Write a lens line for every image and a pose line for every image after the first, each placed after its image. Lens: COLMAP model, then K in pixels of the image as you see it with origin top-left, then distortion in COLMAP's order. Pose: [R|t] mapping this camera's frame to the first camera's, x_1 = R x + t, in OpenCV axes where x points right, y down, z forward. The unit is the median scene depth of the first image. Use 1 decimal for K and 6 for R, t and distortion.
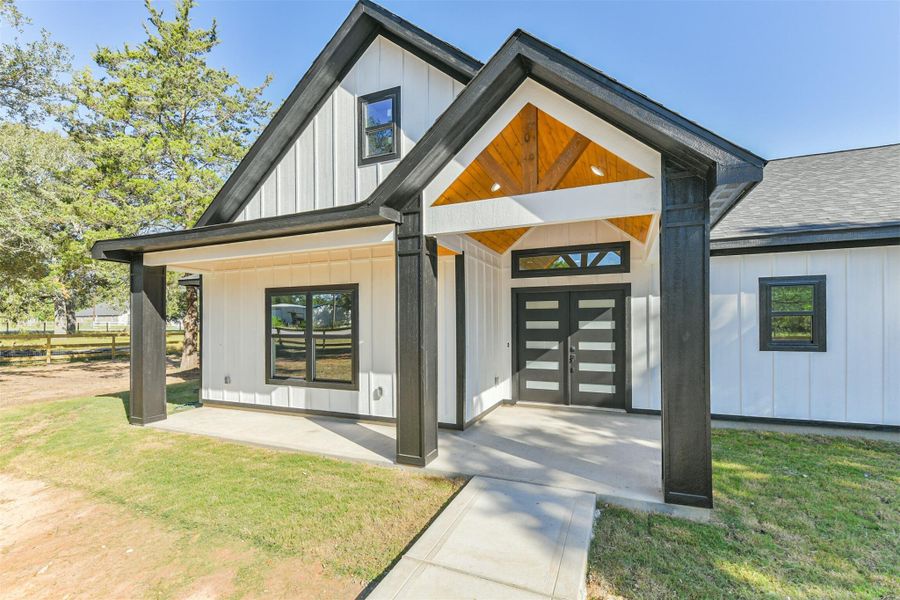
lens RADIAL K [[437.8, 0, 435.5], [0, 437.8, 320.4], [0, 0, 1]] dist [0.013586, 0.000310]
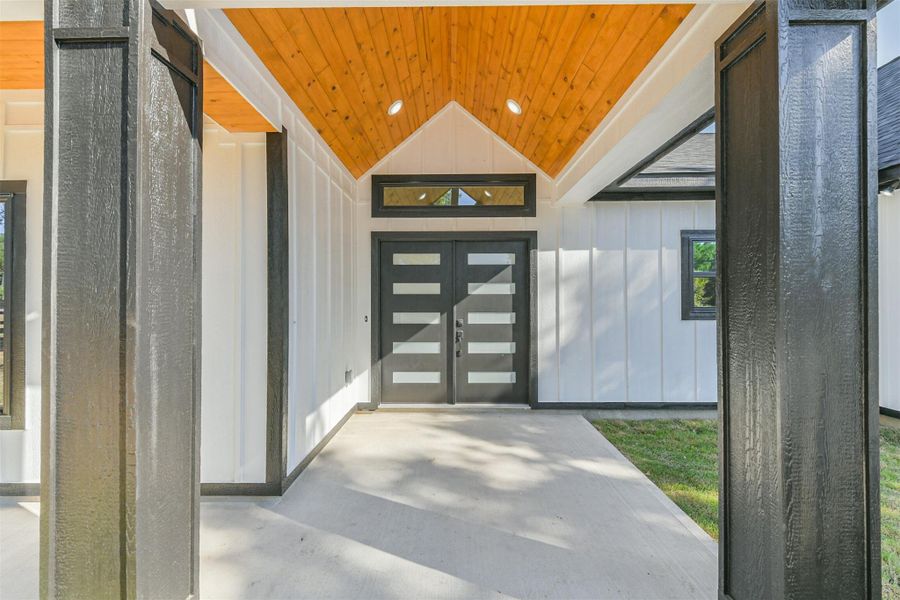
lens RADIAL K [[380.8, 0, 451.2], [0, 380.8, 304.2], [0, 0, 1]] dist [0.007275, -0.003087]
pose [[0.909557, 0.001804, 0.415575, 0.050018], [-0.004800, 0.999969, 0.006163, 0.033086], [-0.415551, -0.007600, 0.909538, 0.474074]]
